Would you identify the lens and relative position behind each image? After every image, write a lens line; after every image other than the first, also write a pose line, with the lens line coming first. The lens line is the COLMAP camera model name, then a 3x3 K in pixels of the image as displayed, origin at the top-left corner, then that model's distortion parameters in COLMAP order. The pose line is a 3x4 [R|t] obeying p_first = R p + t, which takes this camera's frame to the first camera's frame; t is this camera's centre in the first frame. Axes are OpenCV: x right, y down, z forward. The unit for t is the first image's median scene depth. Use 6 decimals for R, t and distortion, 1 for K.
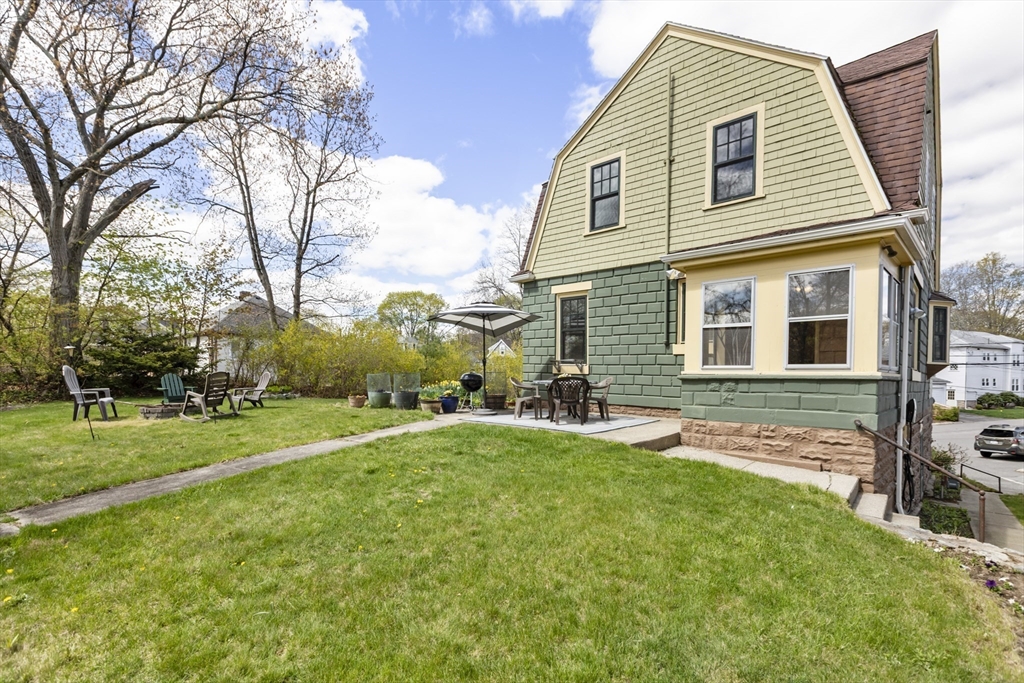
lens RADIAL K [[464.4, 0, 521.6], [0, 464.4, 382.1], [0, 0, 1]] dist [0.003147, 0.000645]
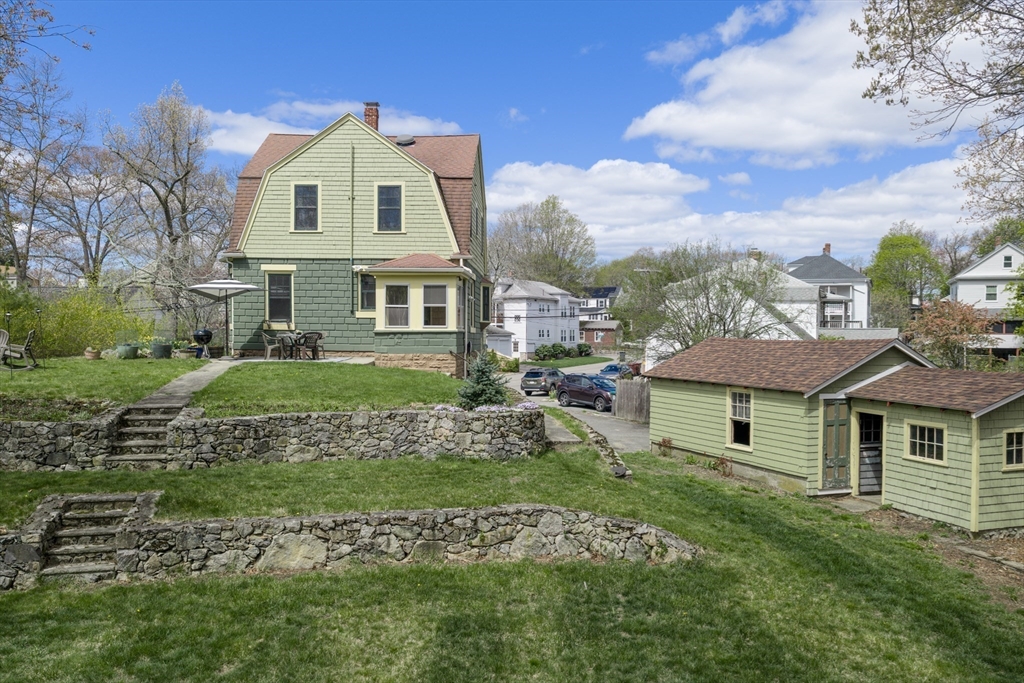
lens RADIAL K [[802.8, 0, 490.1], [0, 802.8, 339.6], [0, 0, 1]] dist [0.017680, 0.010584]
pose [[0.768634, -0.014818, 0.639517, -1.057000], [0.014907, 0.999875, 0.005251, 0.008238], [-0.639515, 0.005497, 0.768759, -1.386395]]
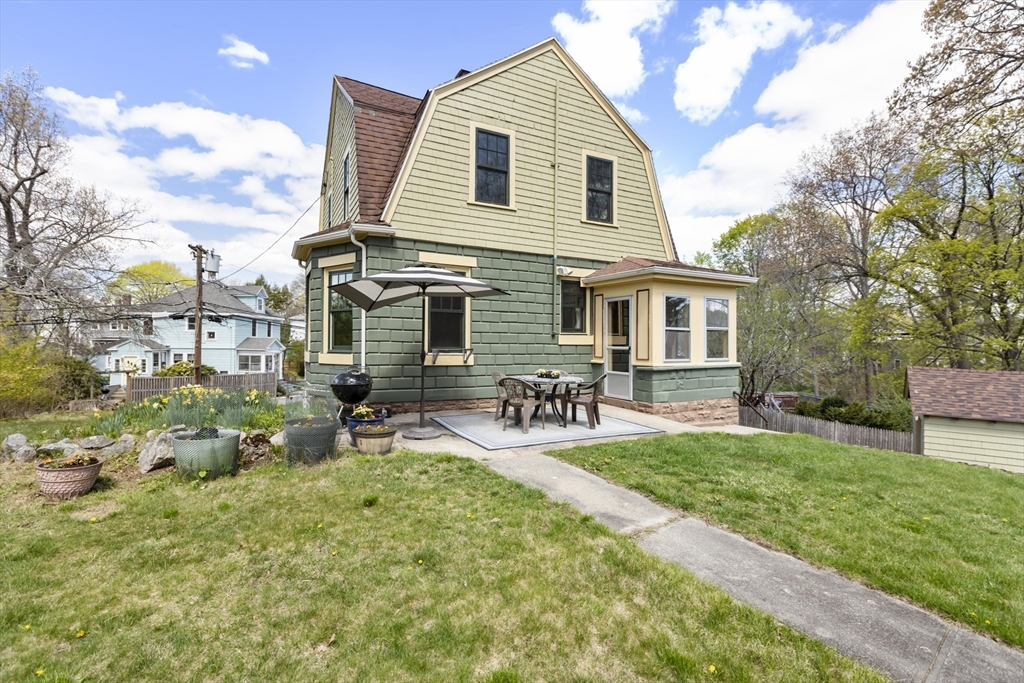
lens RADIAL K [[464.4, 0, 514.9], [0, 464.4, 334.3], [0, 0, 1]] dist [0.003147, 0.000645]
pose [[0.359997, 0.009818, 0.932902, -0.687633], [0.011465, 0.999823, -0.014947, -0.065847], [-0.932883, 0.016077, 0.359820, 0.676078]]
